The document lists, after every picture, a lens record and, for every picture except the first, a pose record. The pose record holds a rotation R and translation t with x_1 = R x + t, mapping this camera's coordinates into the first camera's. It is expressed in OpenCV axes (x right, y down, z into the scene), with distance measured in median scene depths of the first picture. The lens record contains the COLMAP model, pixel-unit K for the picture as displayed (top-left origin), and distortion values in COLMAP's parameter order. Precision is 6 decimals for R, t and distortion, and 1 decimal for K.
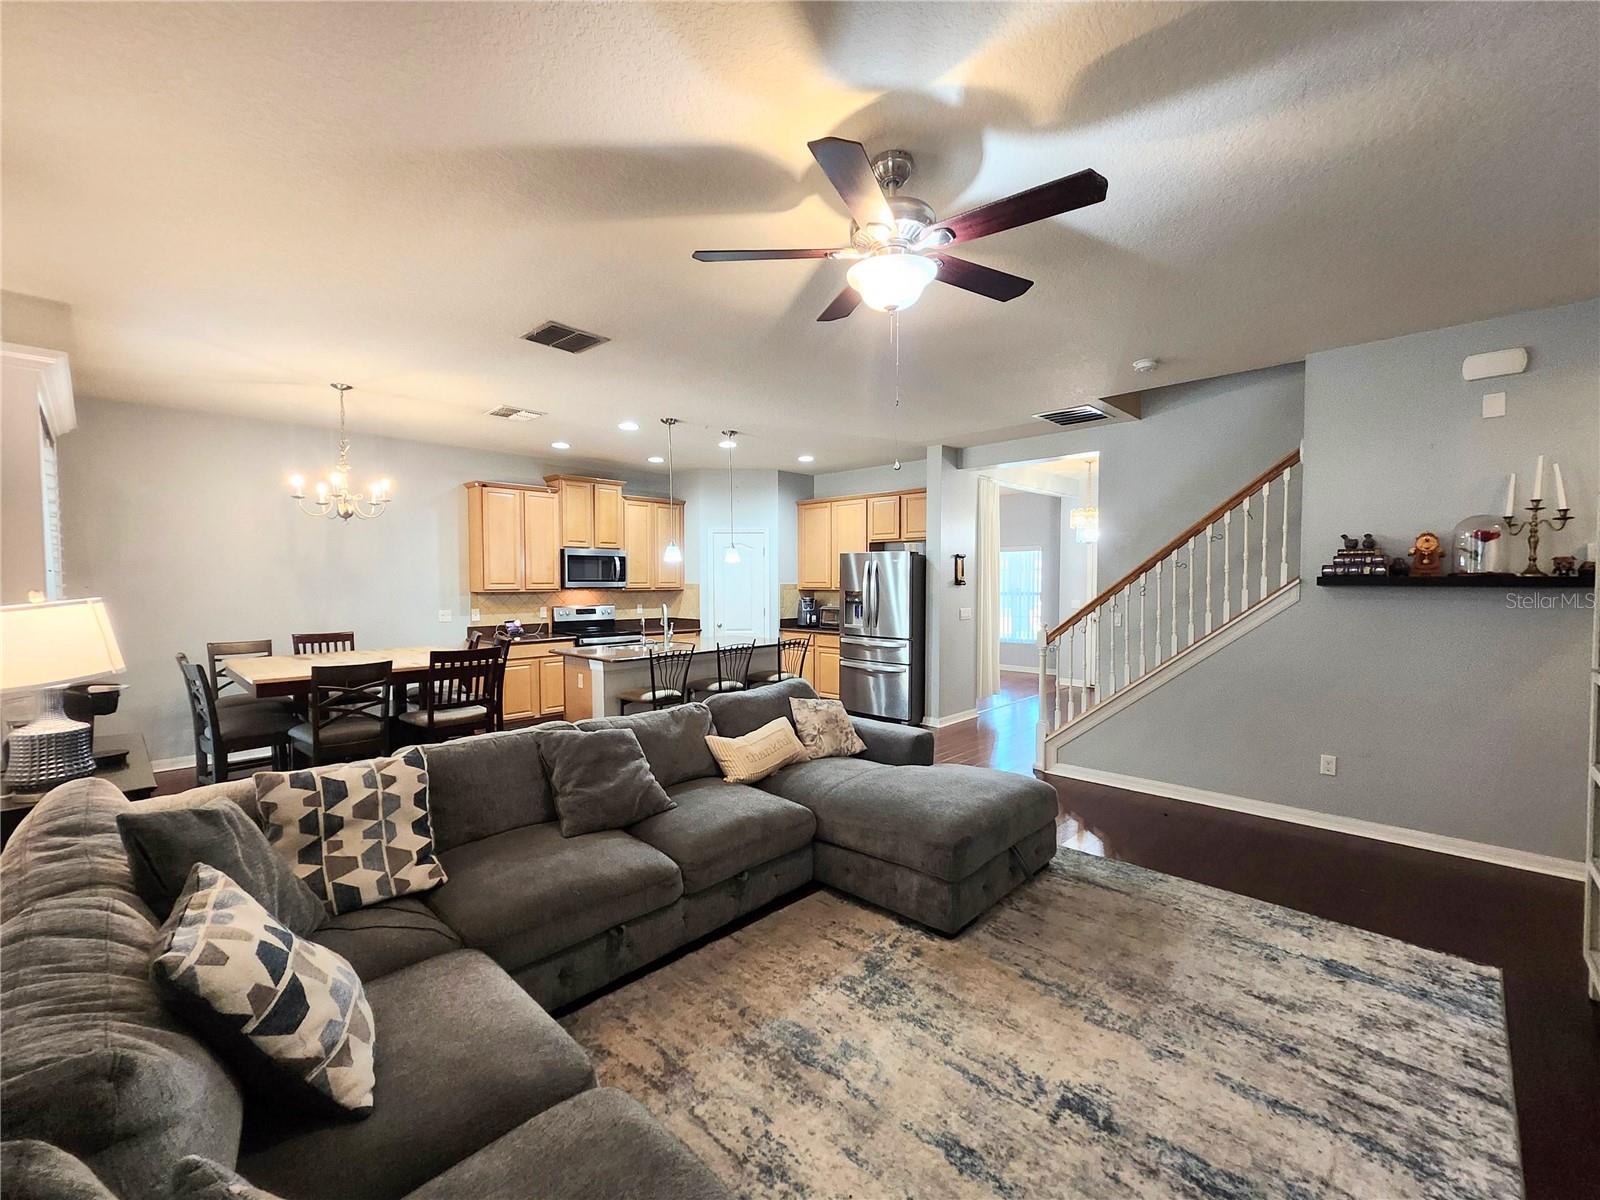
lens RADIAL K [[671.0, 0, 790.7], [0, 671.0, 604.3], [0, 0, 1]] dist [0.001513, 0.000099]
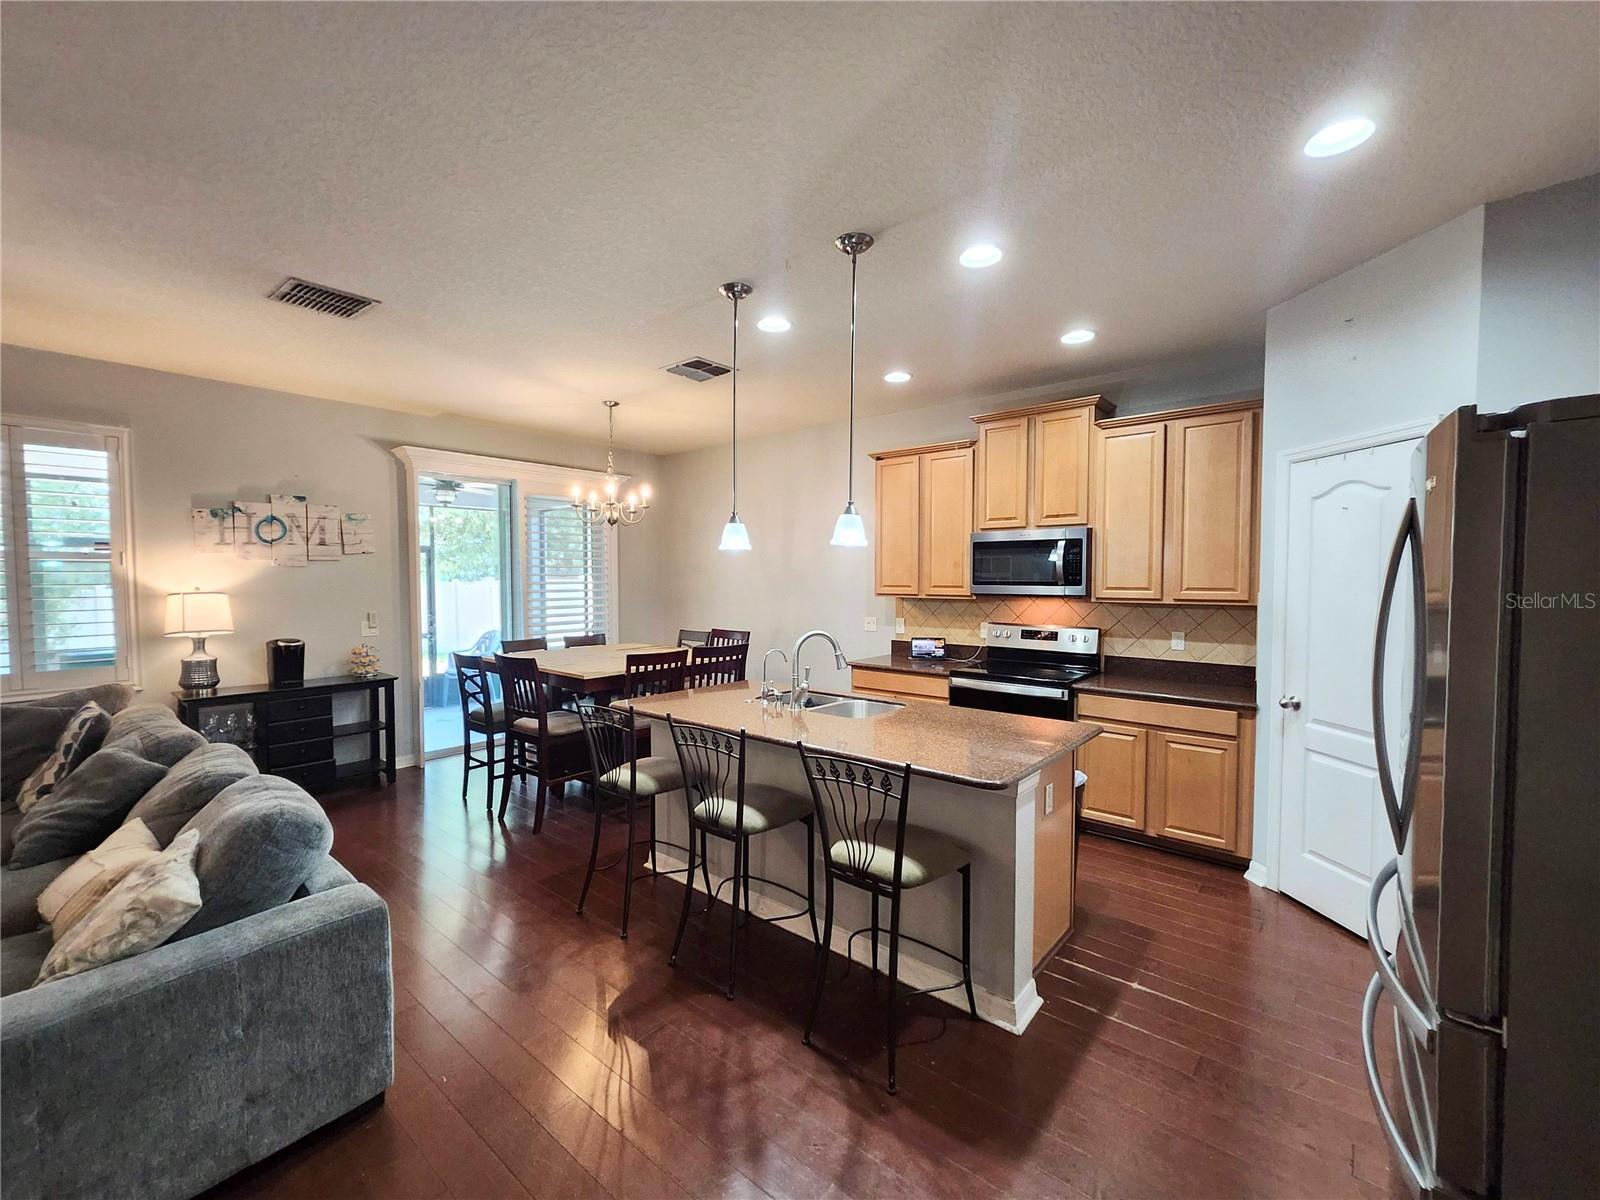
lens RADIAL K [[671.0, 0, 790.7], [0, 671.0, 604.3], [0, 0, 1]] dist [0.001513, 0.000099]
pose [[0.064973, 0.042623, -0.996976, 0.901209], [-0.036333, 0.998526, 0.040322, -0.107488], [0.997225, 0.033603, 0.066426, 2.467375]]
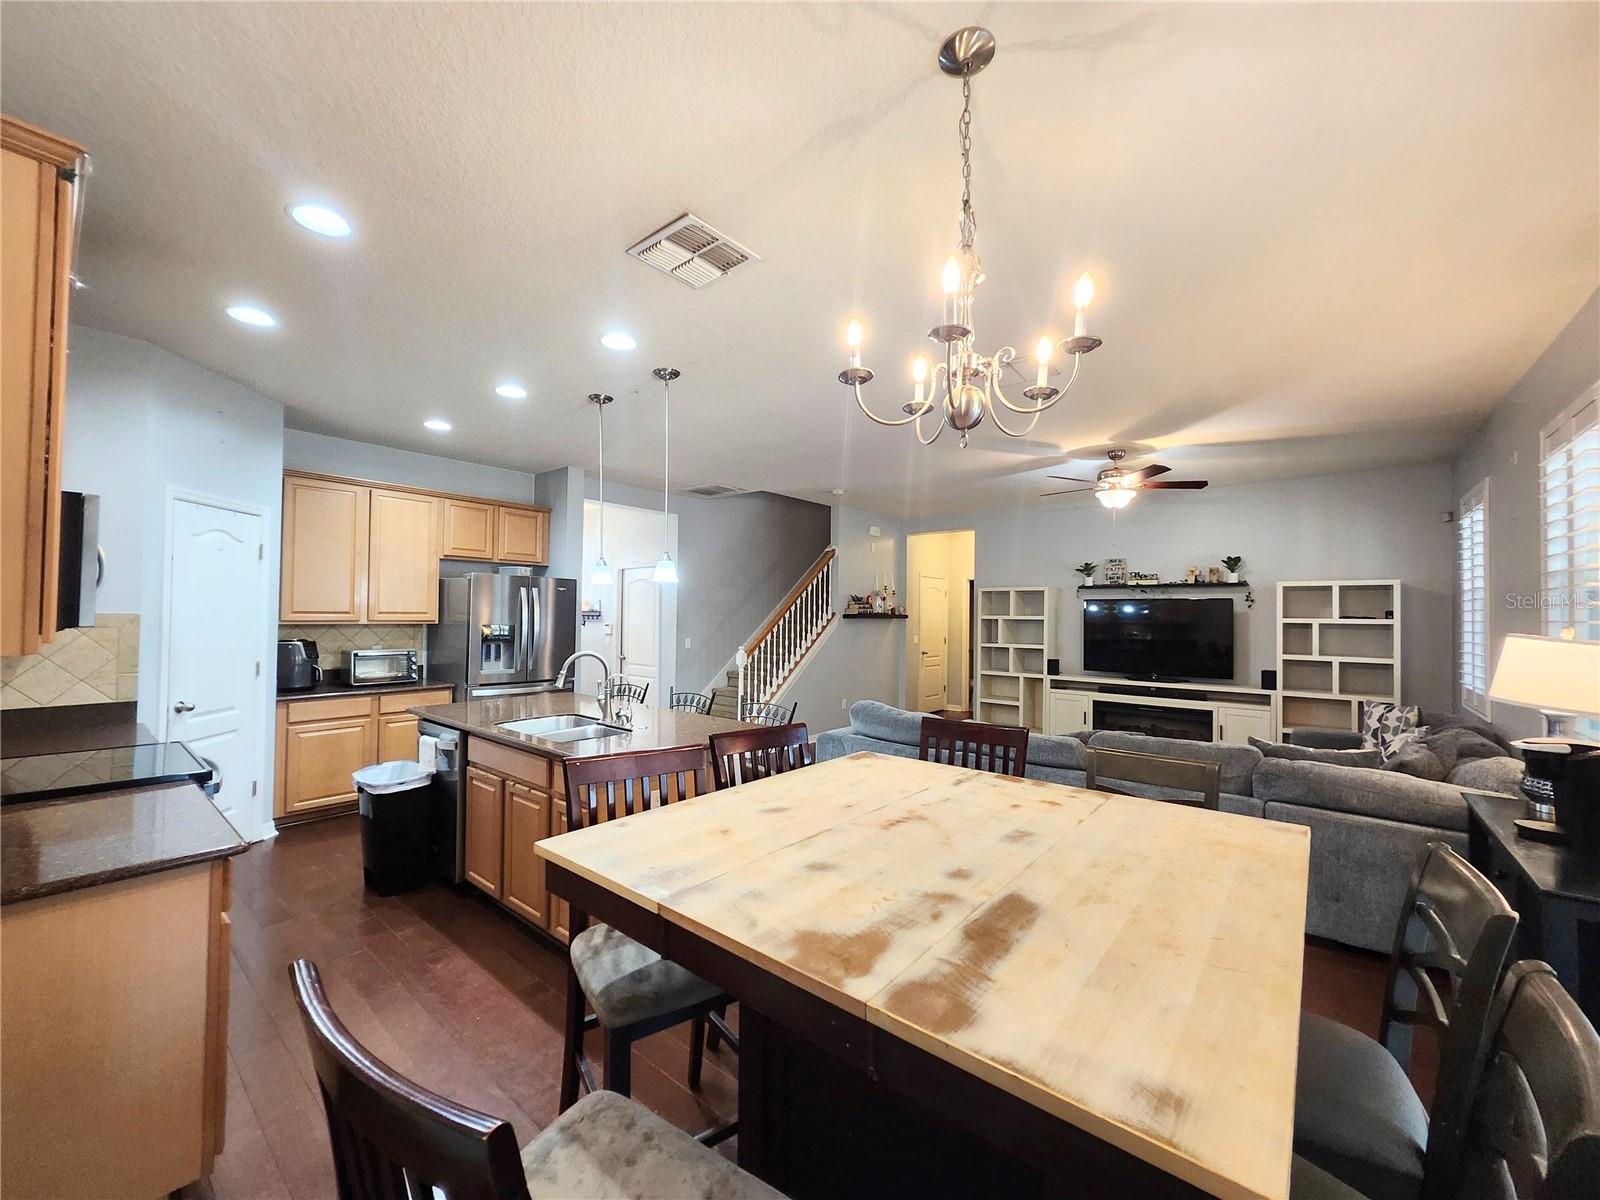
lens RADIAL K [[630.7, 0, 800.0], [0, 630.7, 600.0], [0, 0, 1]] dist [0.001150, 0.000141]
pose [[-0.088427, 0.023215, 0.995812, -1.952831], [0.025329, 0.999457, -0.021051, -0.075241], [-0.995761, 0.023362, -0.088968, 2.260145]]
